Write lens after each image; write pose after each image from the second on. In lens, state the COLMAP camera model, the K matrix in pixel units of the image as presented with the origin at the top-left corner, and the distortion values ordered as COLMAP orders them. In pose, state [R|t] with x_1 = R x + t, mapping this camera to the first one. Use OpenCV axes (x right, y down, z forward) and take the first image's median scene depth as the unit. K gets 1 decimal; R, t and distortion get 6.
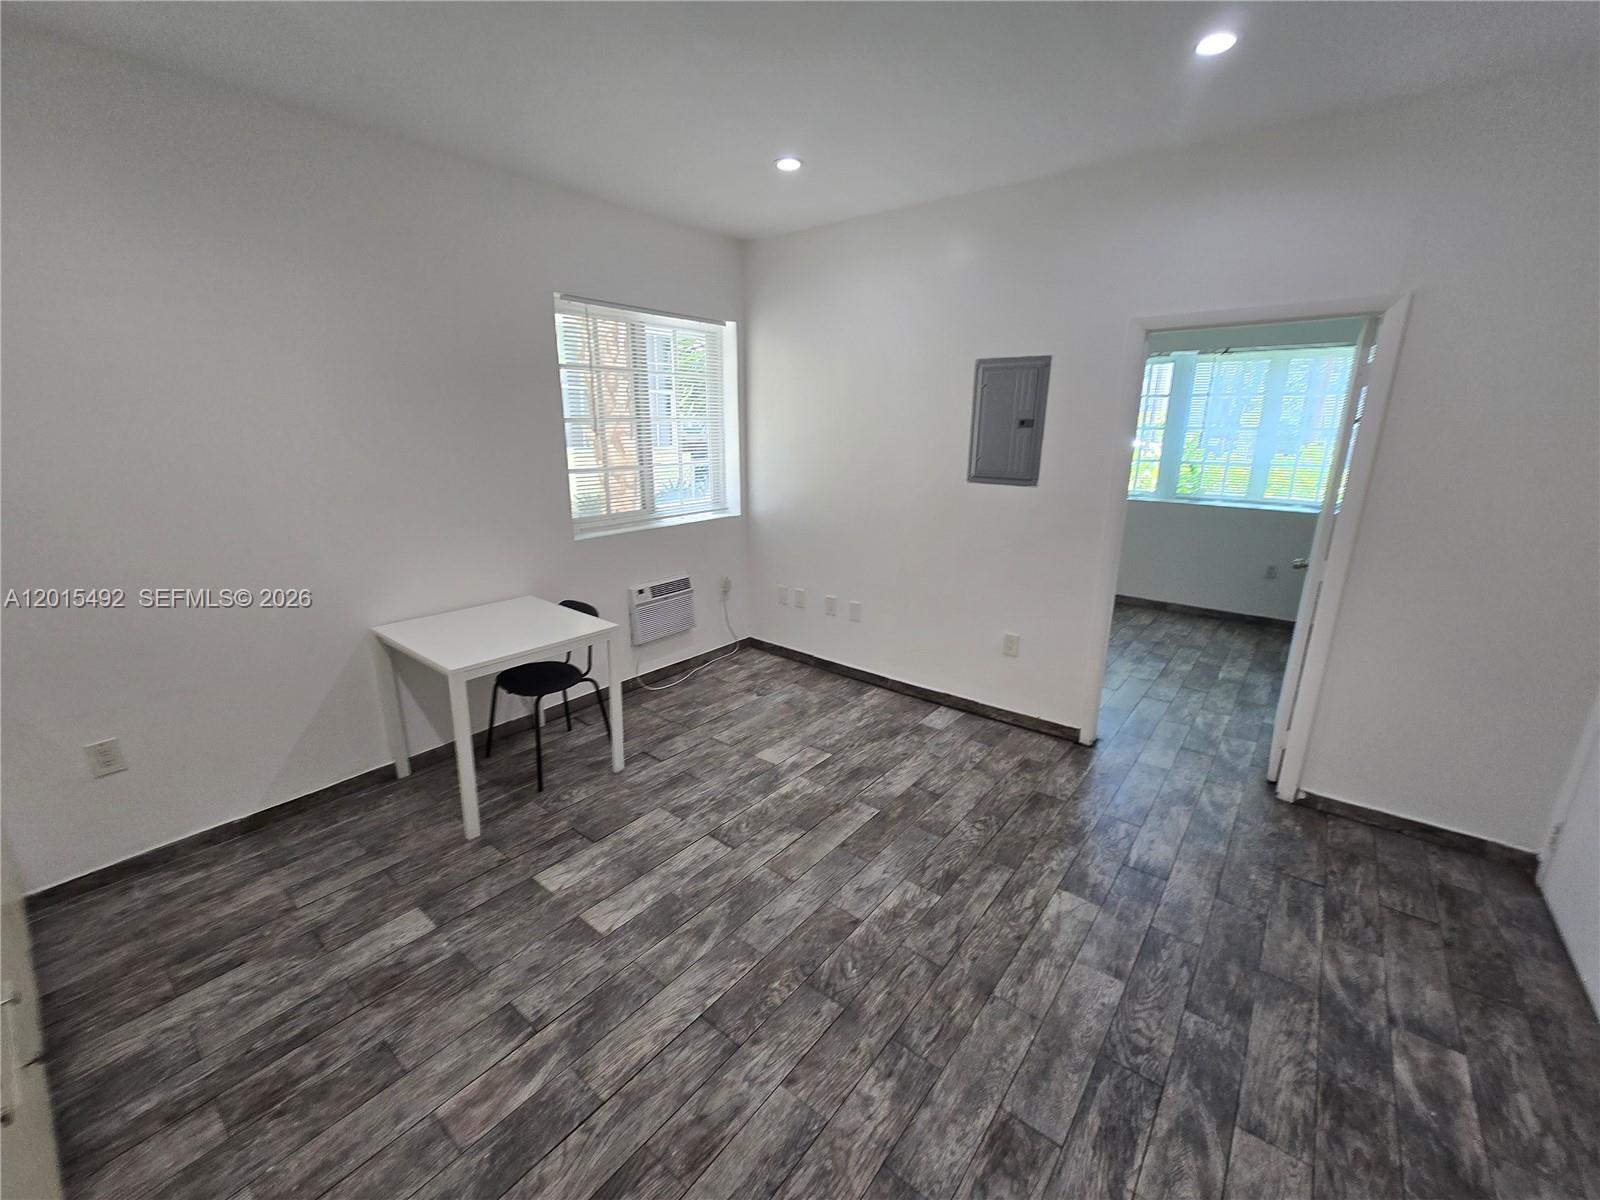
lens RADIAL K [[651.5, 0, 806.8], [0, 651.5, 606.5], [0, 0, 1]] dist [-0.001924, 0.000007]
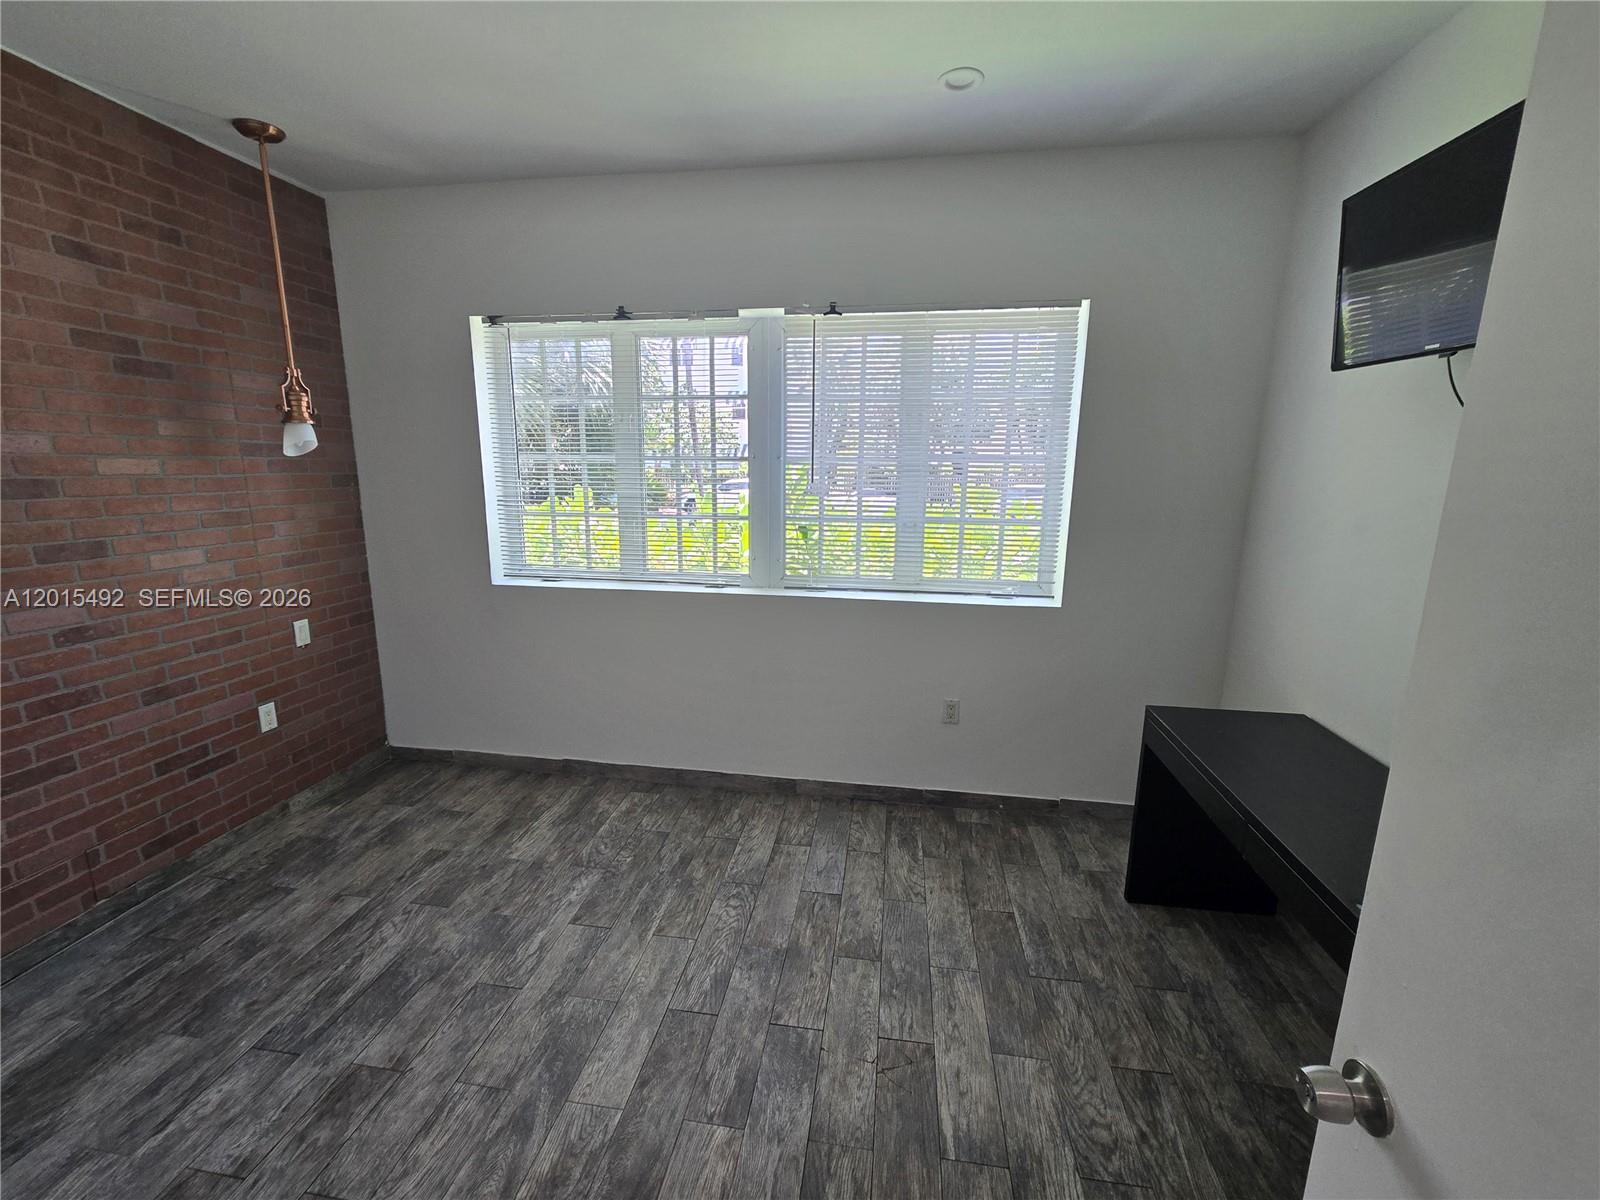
lens RADIAL K [[665.2, 0, 794.9], [0, 665.2, 595.5], [0, 0, 1]] dist [-0.000997, 0.000082]
pose [[0.871386, -0.093907, 0.481528, 0.407566], [0.127713, 0.991089, -0.037833, -0.179446], [-0.473684, 0.094465, 0.875614, 0.682028]]
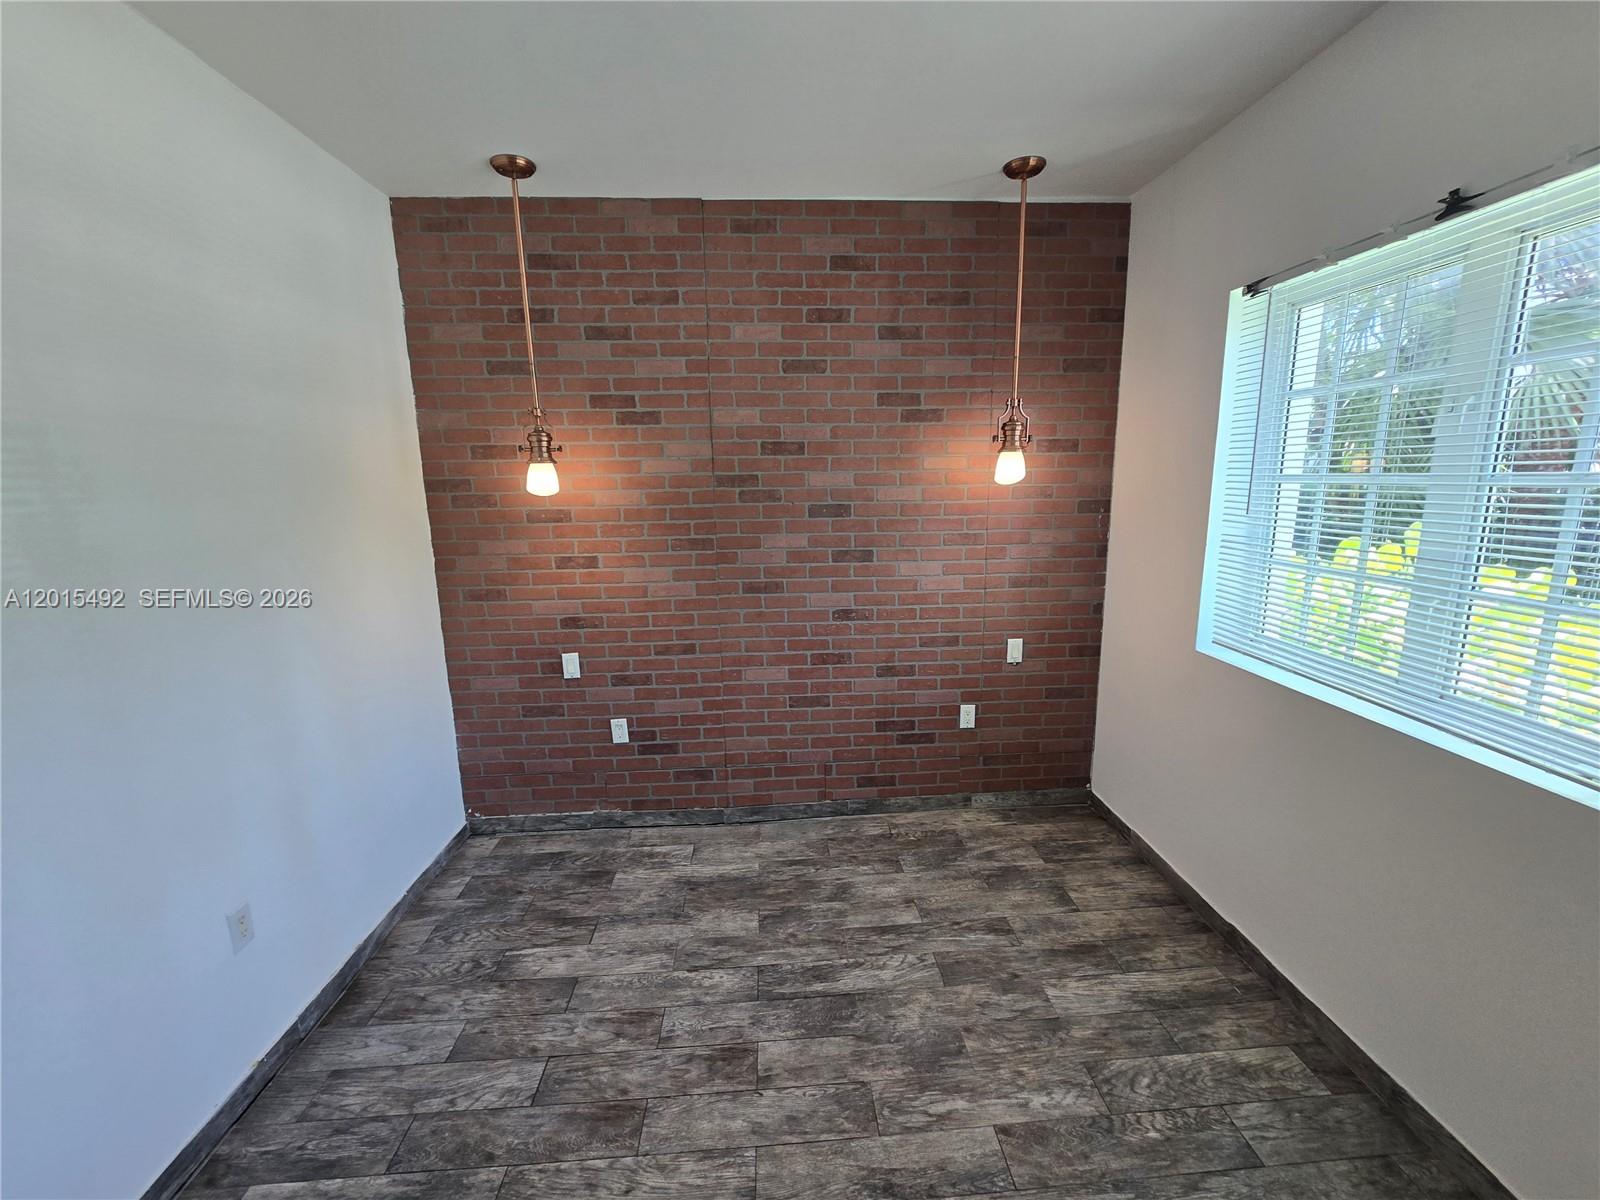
lens RADIAL K [[654.6, 0, 806.6], [0, 654.6, 599.1], [0, 0, 1]] dist [-0.002979, -0.000175]
pose [[0.670051, 0.123266, -0.732009, 0.646316], [-0.179751, 0.983712, 0.001115, -0.246550], [0.720223, 0.130832, 0.681294, 0.874117]]
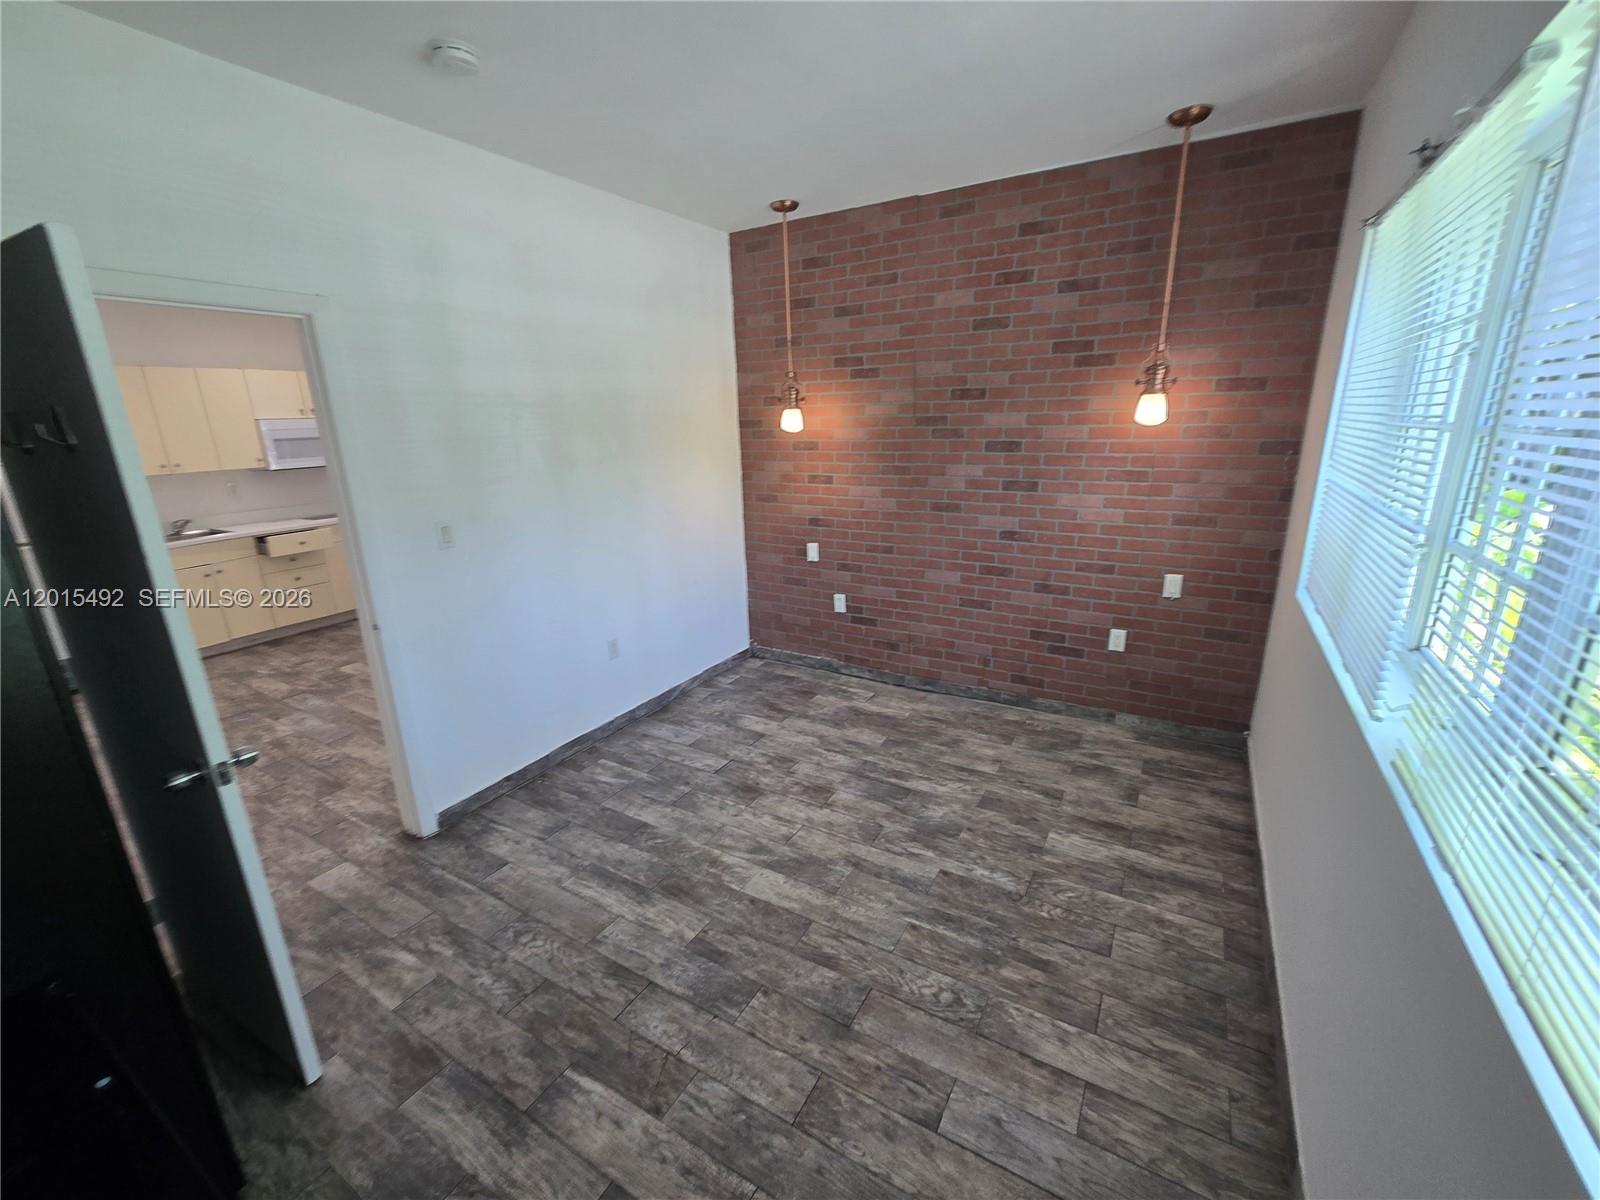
lens RADIAL K [[658.8, 0, 801.7], [0, 658.8, 603.1], [0, 0, 1]] dist [-0.000446, -0.000005]
pose [[0.134513, 0.266798, -0.954319, 0.943086], [-0.239597, 0.943252, 0.229932, -0.283572], [0.961509, 0.197723, 0.190804, 0.980584]]
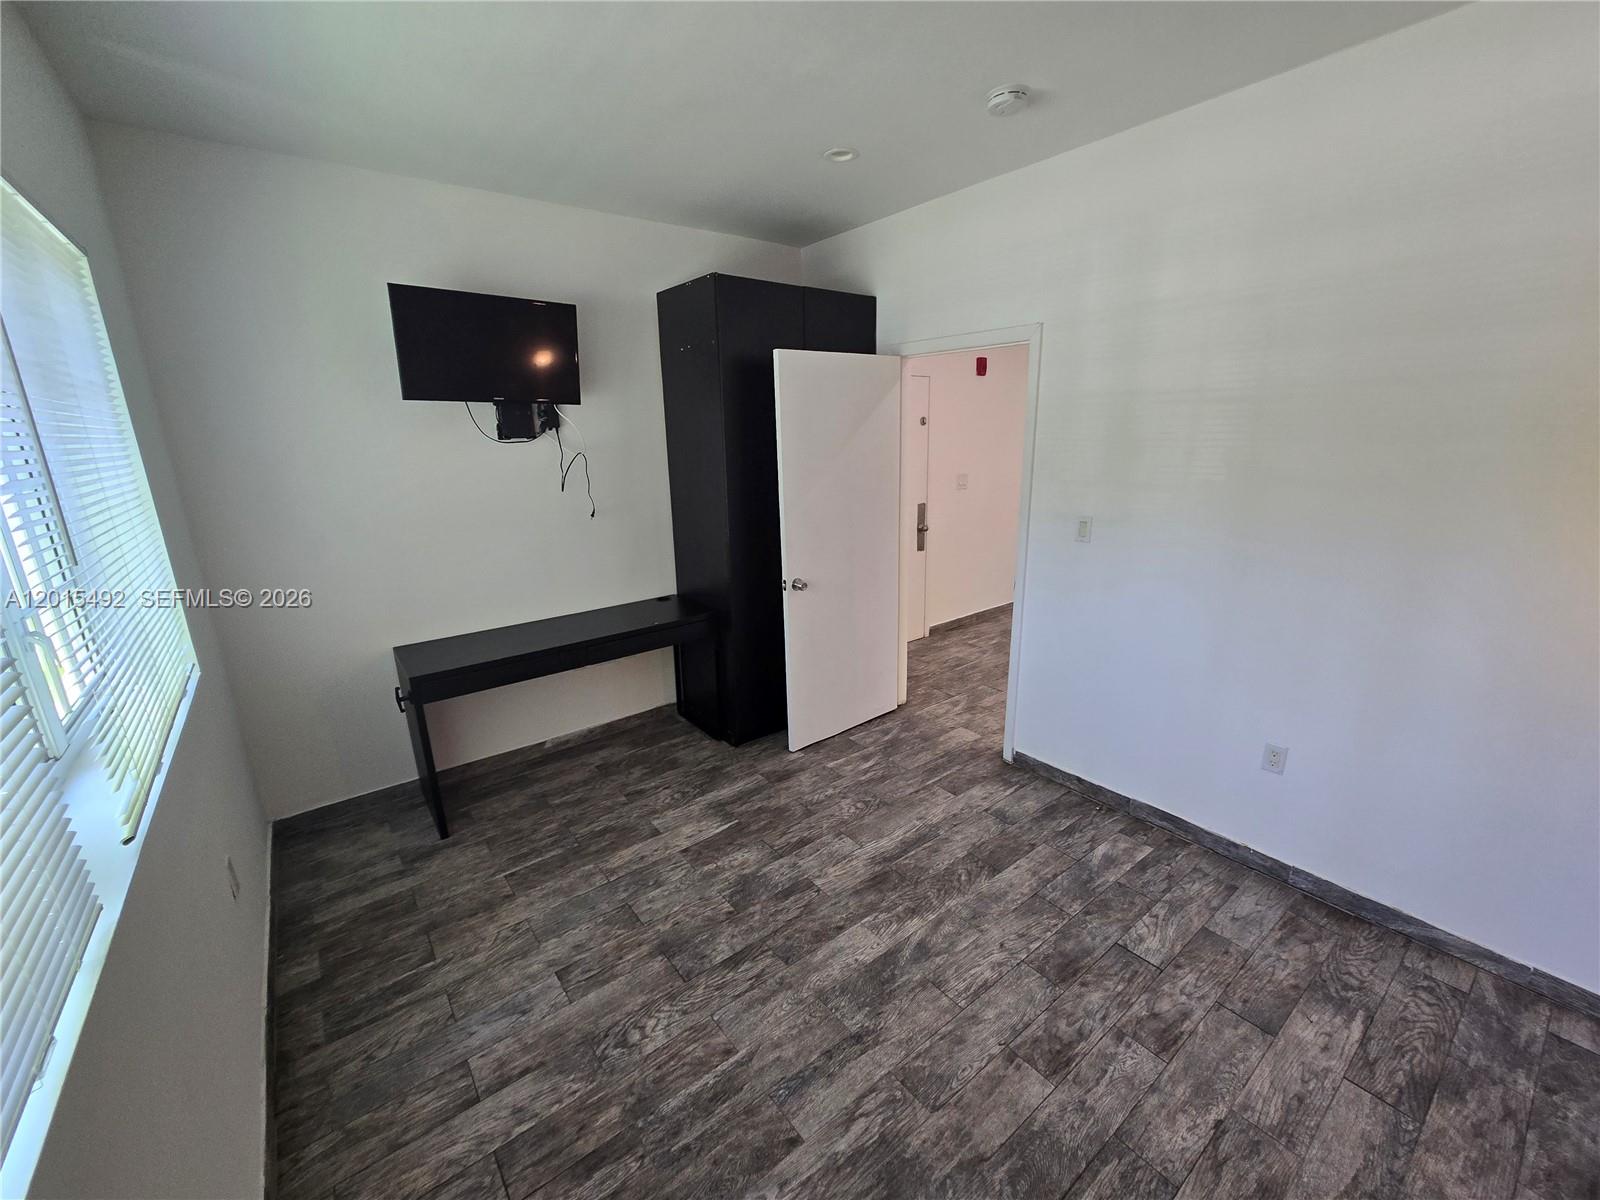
lens RADIAL K [[651.5, 0, 806.8], [0, 651.5, 606.5], [0, 0, 1]] dist [-0.001924, 0.000007]
pose [[-0.971919, -0.043108, 0.231335, 0.408005], [0.082931, 0.857256, 0.508168, -0.404358], [-0.220220, 0.513083, -0.829608, 1.395150]]
